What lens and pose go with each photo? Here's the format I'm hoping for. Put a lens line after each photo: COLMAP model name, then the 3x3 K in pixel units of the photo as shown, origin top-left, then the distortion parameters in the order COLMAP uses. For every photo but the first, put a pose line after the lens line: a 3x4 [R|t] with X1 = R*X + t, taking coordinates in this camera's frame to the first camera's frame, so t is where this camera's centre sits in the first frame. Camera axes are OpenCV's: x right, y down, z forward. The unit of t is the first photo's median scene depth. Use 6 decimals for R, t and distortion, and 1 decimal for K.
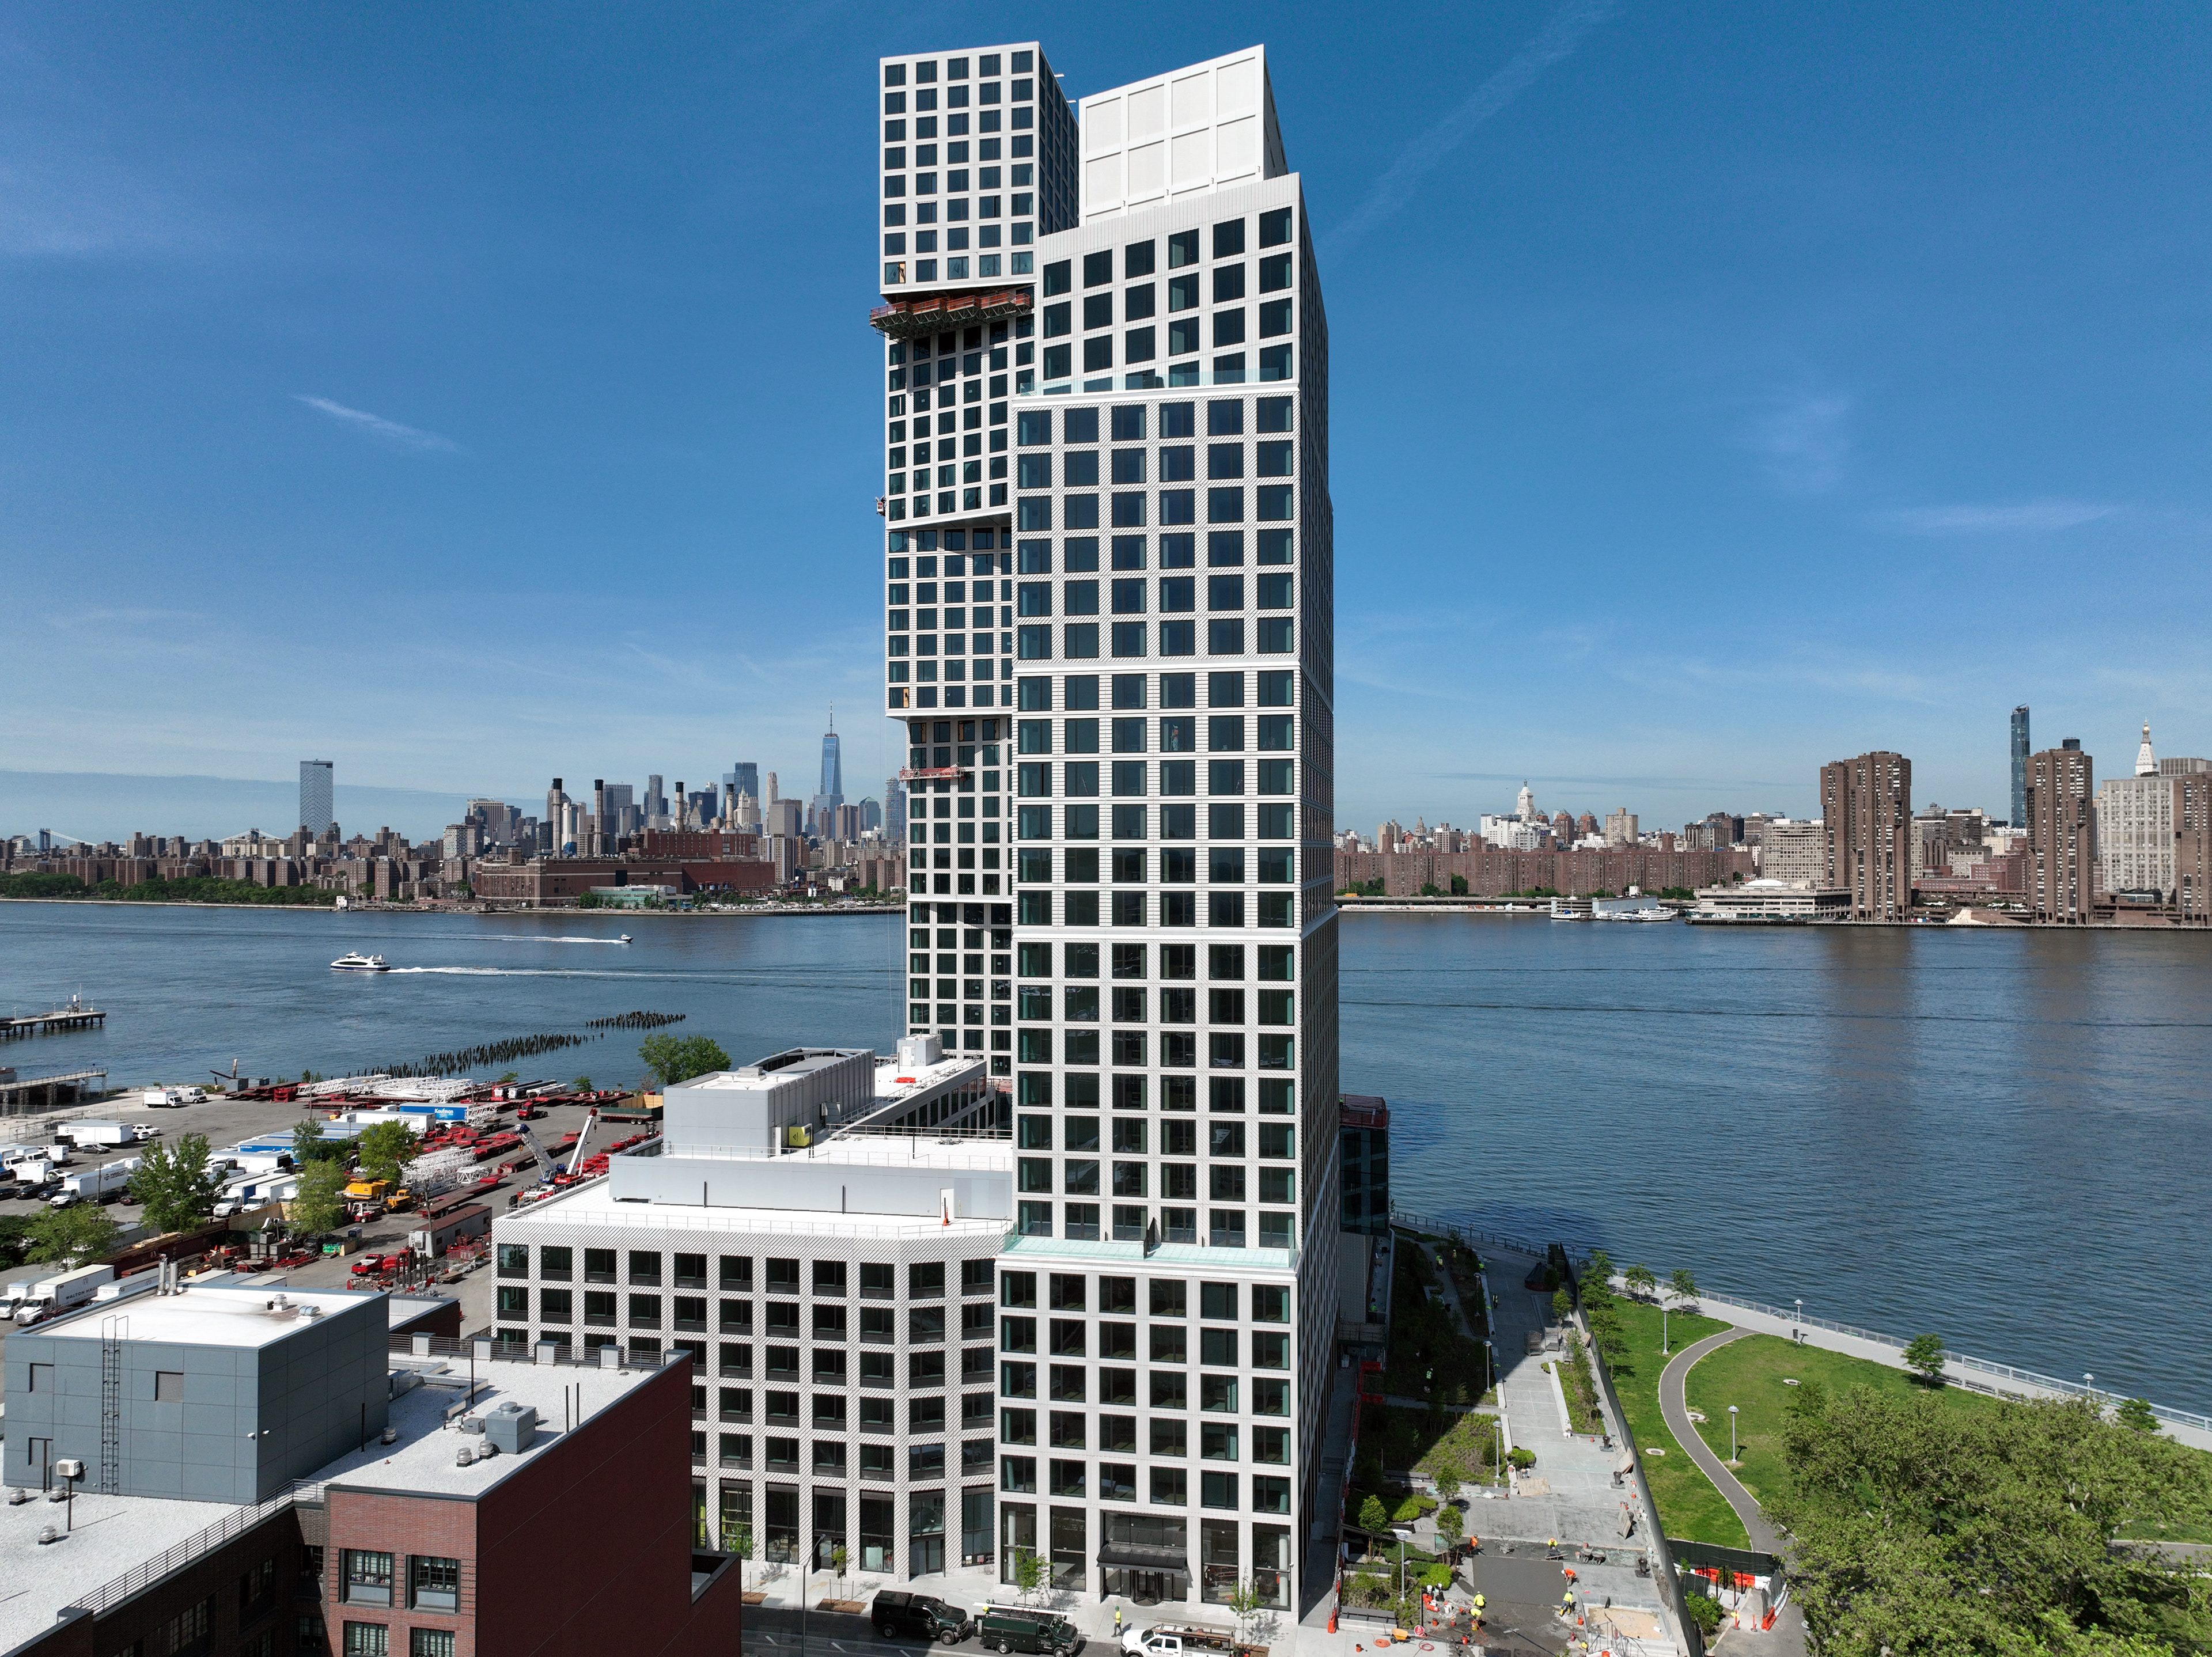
lens RADIAL K [[1542.9, 0, 1106.0], [0, 1542.9, 828.5], [0, 0, 1]] dist [0.003927, 0.004836]
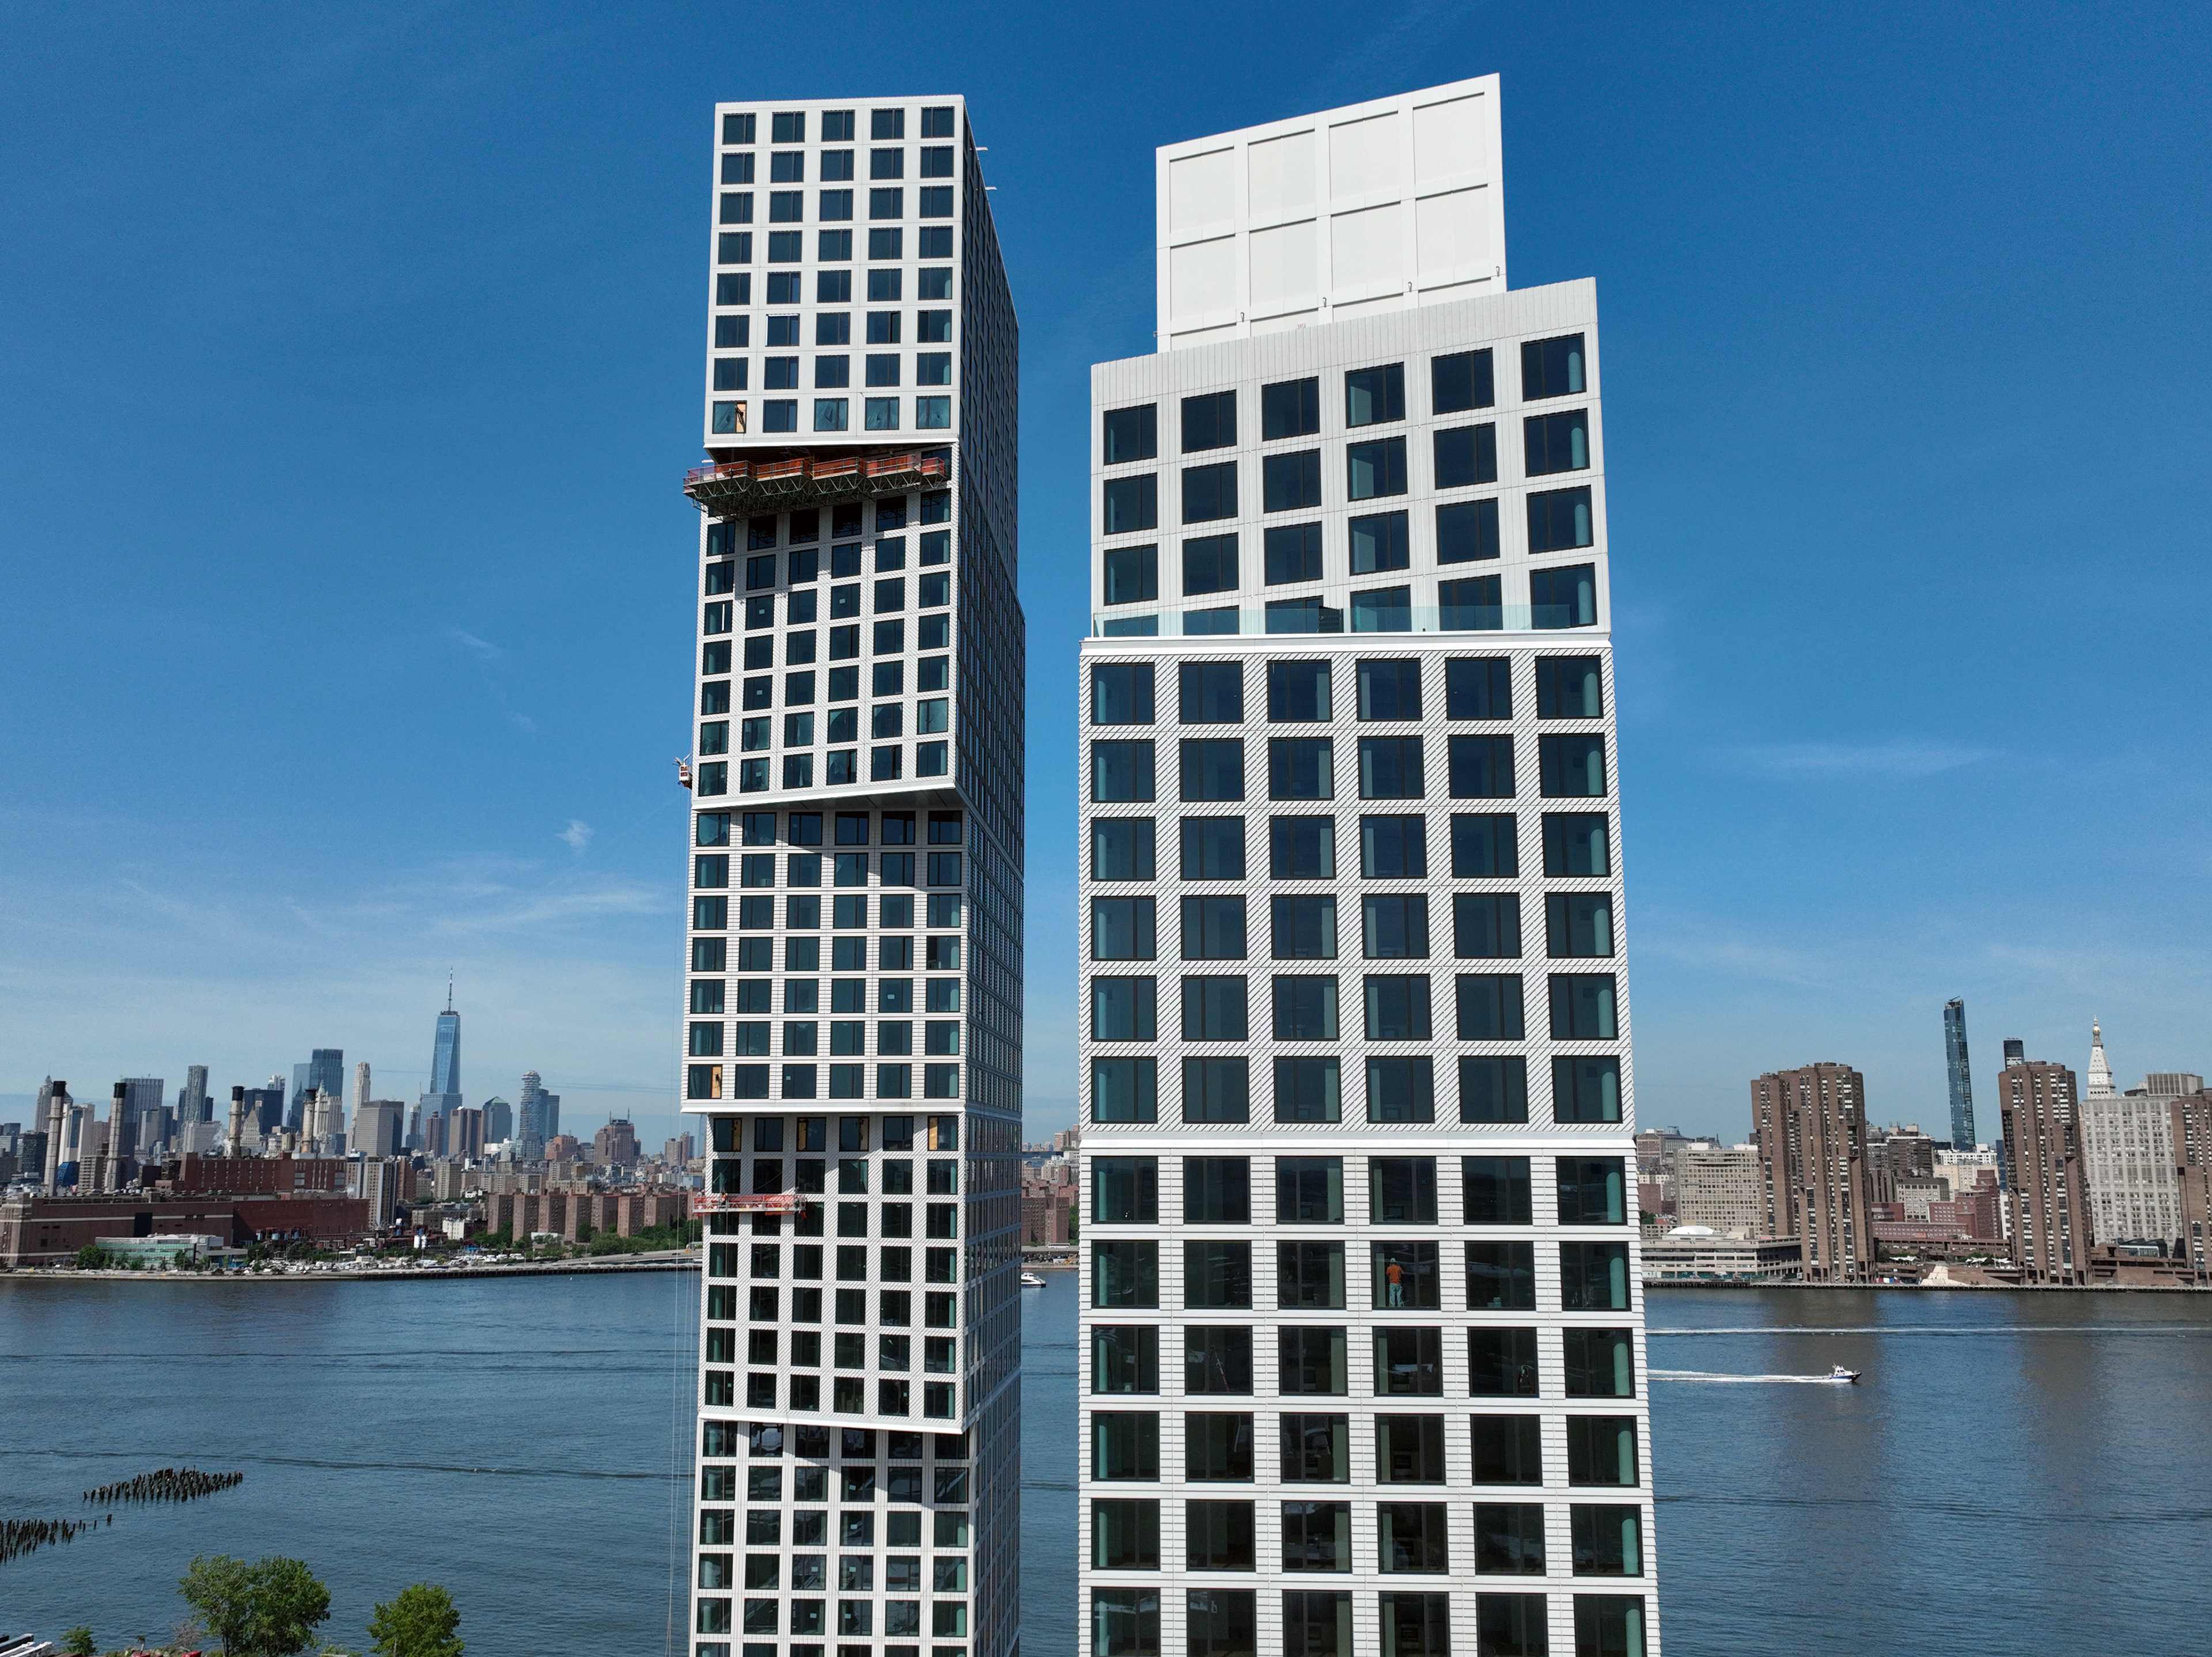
lens RADIAL K [[1982.5, 0, 1081.0], [0, 1982.5, 816.6], [0, 0, 1]] dist [0.014521, -0.019113]
pose [[0.991223, 0.024281, 0.129954, -0.091436], [-0.003187, 0.987092, -0.160125, -0.063266], [-0.132165, 0.158306, 0.978505, 0.196029]]
